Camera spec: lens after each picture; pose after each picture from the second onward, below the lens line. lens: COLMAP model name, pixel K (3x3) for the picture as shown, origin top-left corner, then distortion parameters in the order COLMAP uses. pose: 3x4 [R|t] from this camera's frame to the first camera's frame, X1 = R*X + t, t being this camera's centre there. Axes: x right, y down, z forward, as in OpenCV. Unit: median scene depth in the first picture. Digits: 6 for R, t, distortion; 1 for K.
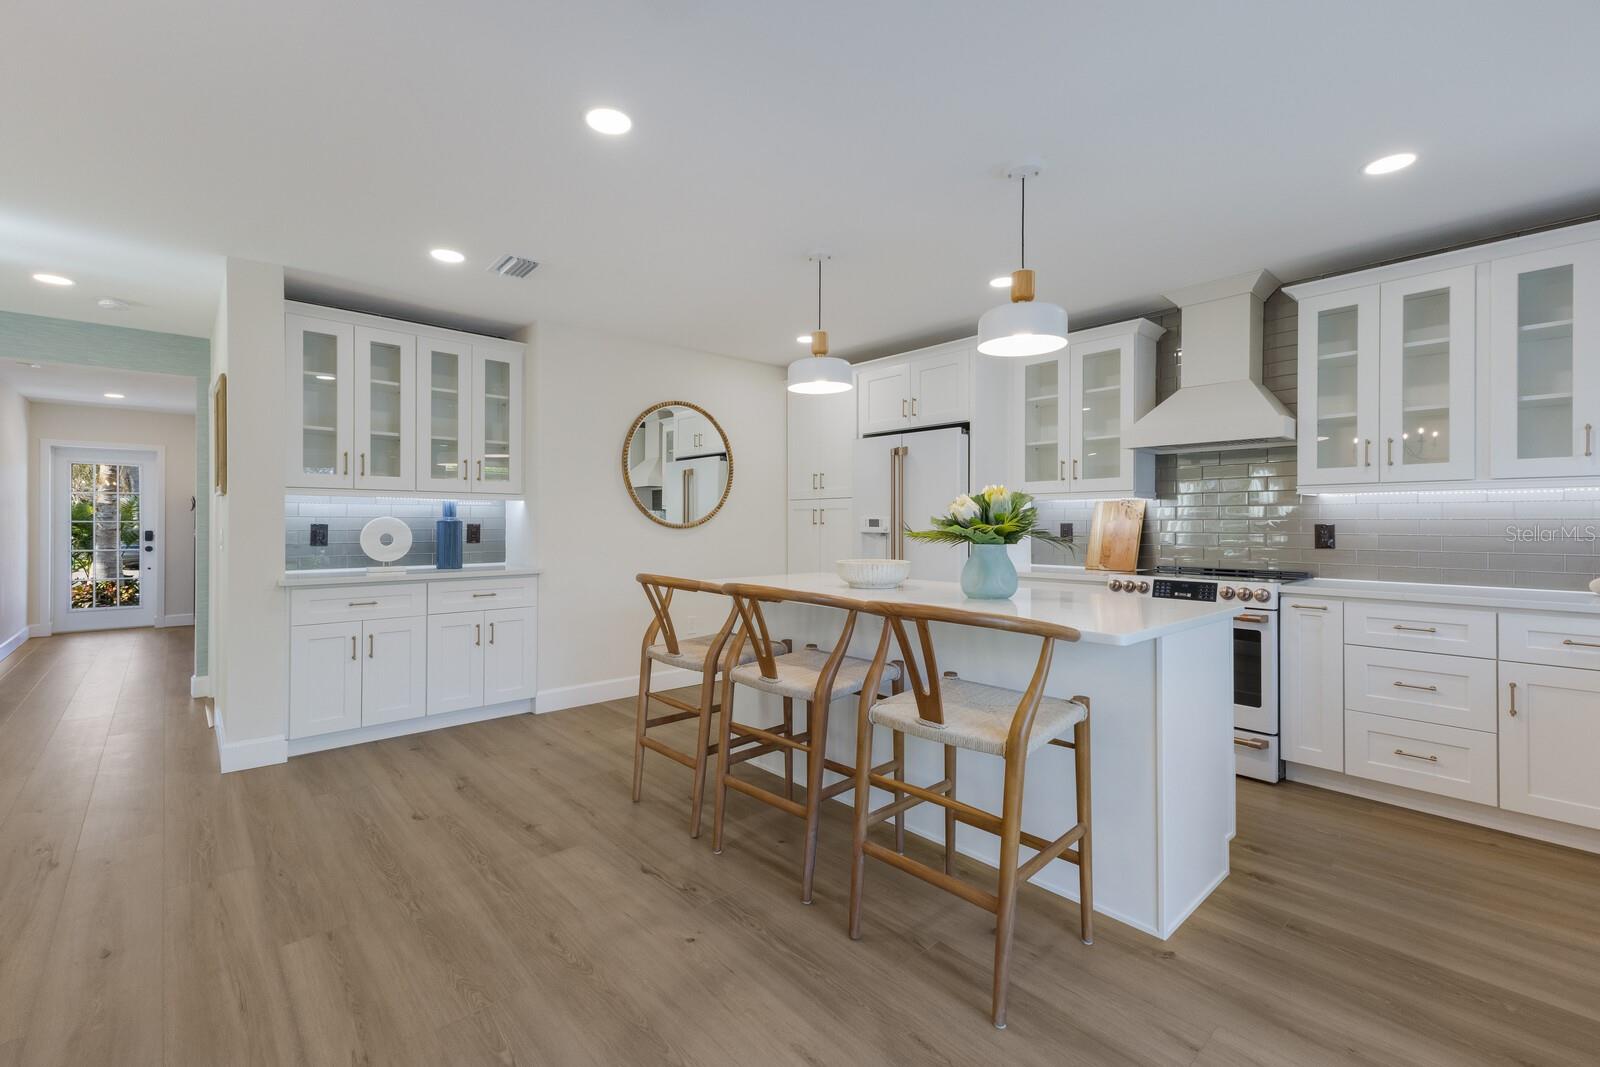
lens RADIAL K [[685.2, 0, 796.4], [0, 685.2, 523.3], [0, 0, 1]] dist [0.015006, -0.001609]
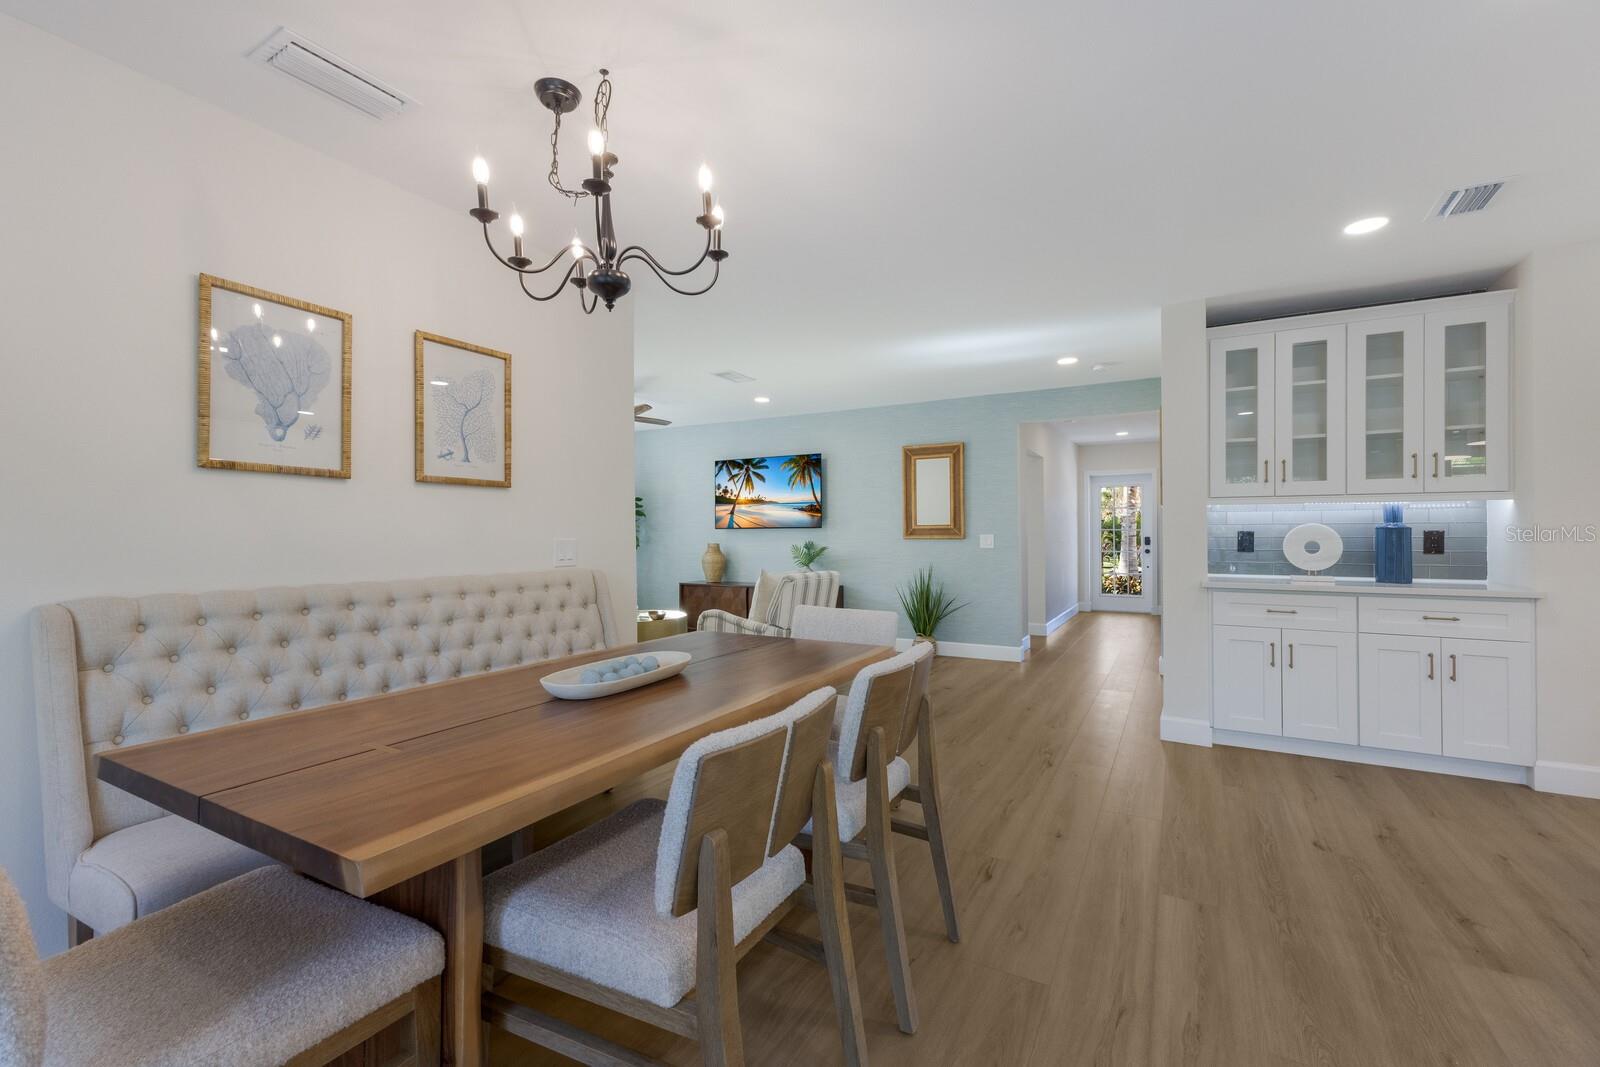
lens RADIAL K [[685.2, 0, 807.7], [0, 685.2, 531.3], [0, 0, 1]] dist [0.015006, -0.001609]
pose [[0.320963, -0.002530, -0.947088, 0.105505], [0.003656, 0.999992, -0.001433, 0.000136], [0.947085, -0.003003, 0.320970, 0.042153]]
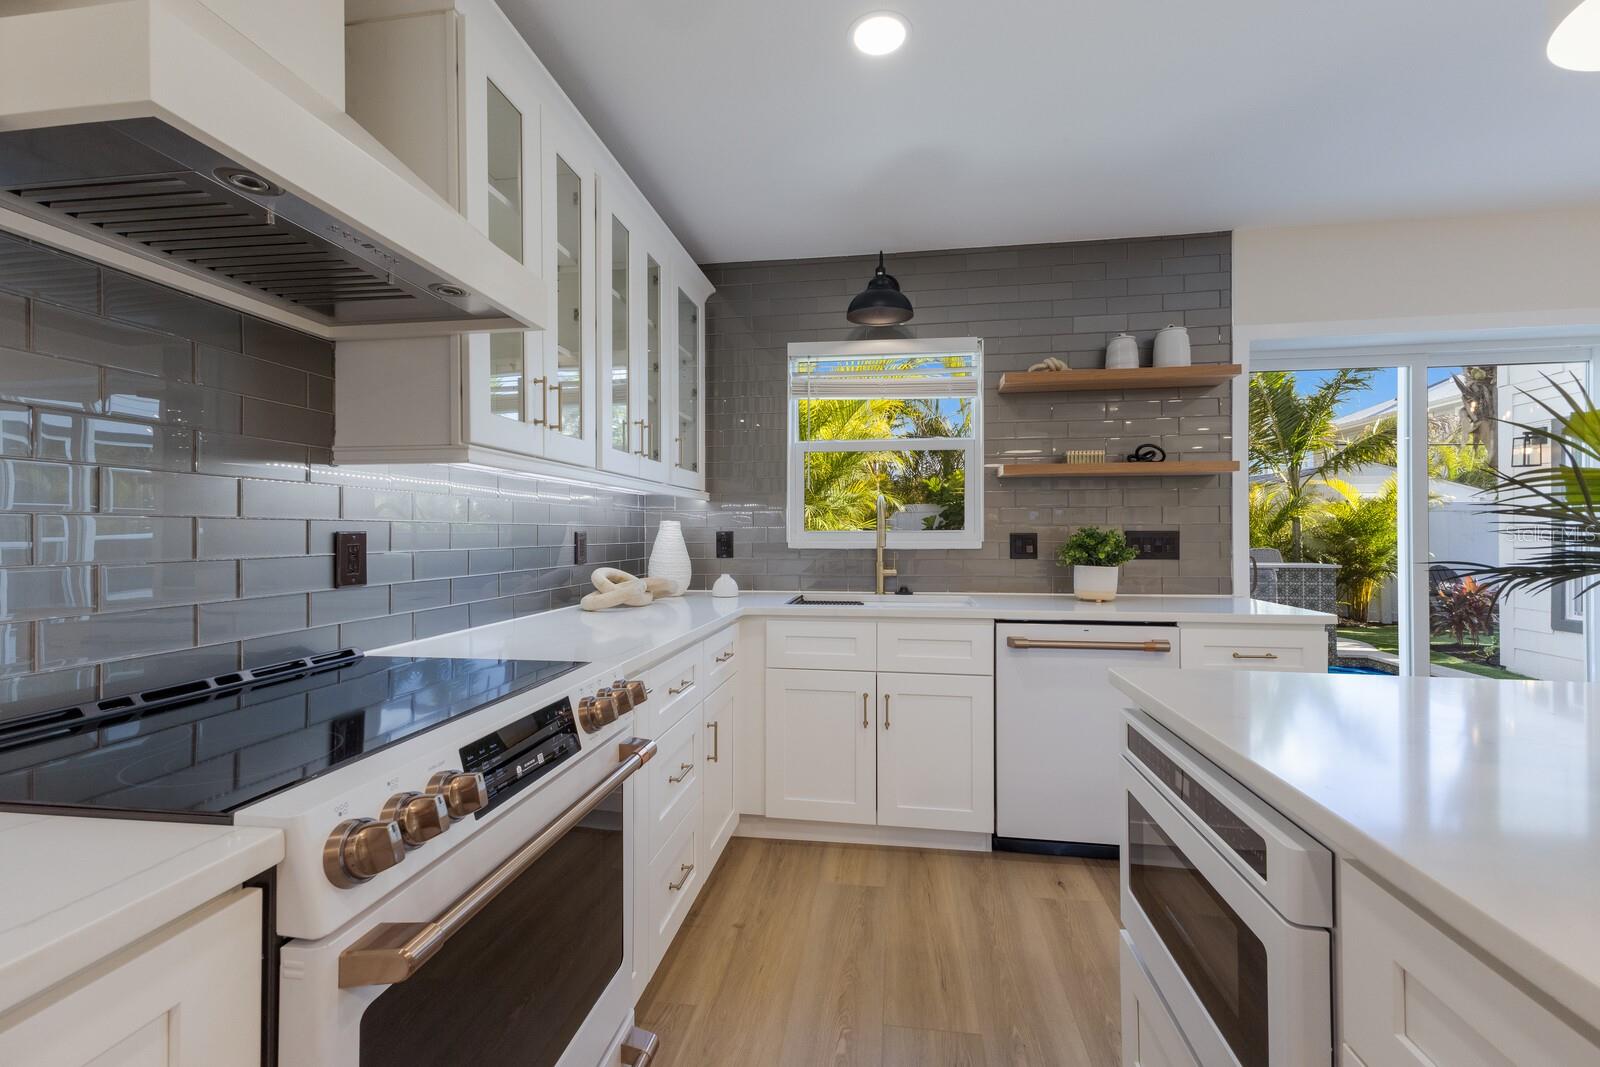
lens RADIAL K [[685.2, 0, 801.0], [0, 685.2, 528.0], [0, 0, 1]] dist [0.015006, -0.001609]
pose [[-0.638545, 0.009114, 0.769531, 0.286658], [0.012738, 0.999918, -0.001273, 0.006014], [-0.769479, 0.008989, -0.638609, 1.197799]]
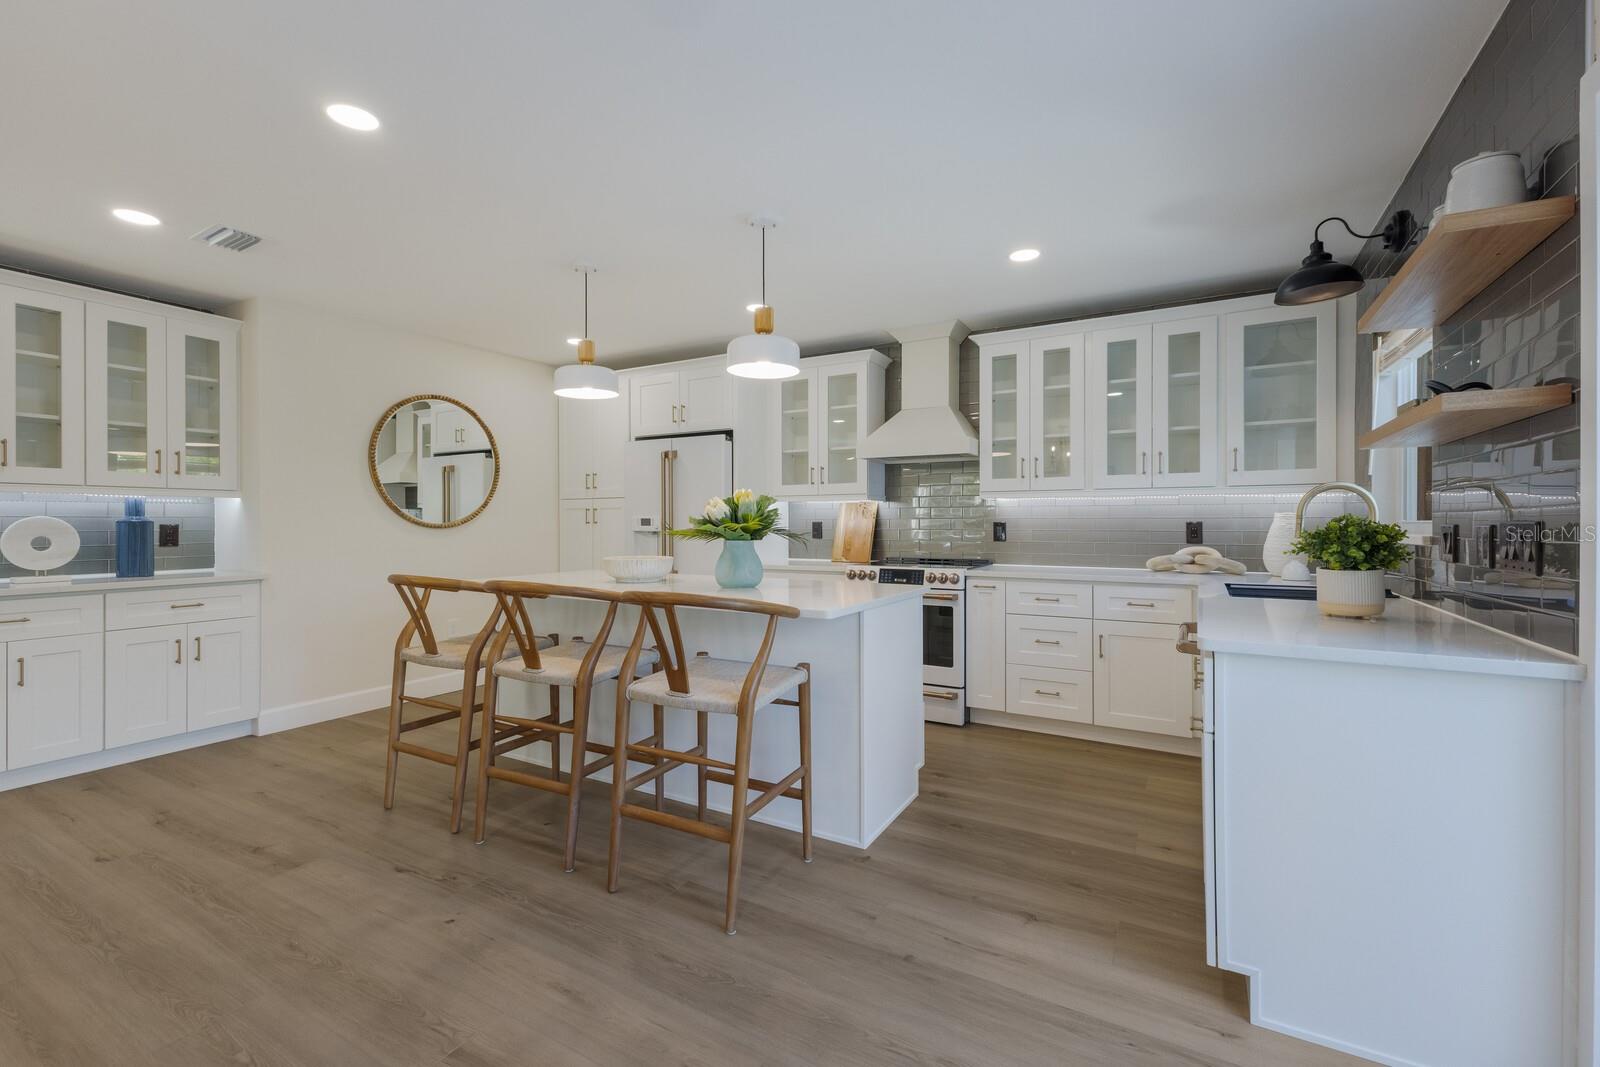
lens RADIAL K [[685.2, 0, 803.1], [0, 685.2, 525.3], [0, 0, 1]] dist [0.015006, -0.001609]
pose [[0.949976, -0.004391, 0.312291, 0.020392], [0.002641, 0.999978, 0.006026, -0.001363], [-0.312311, -0.004899, 0.949967, -0.106073]]
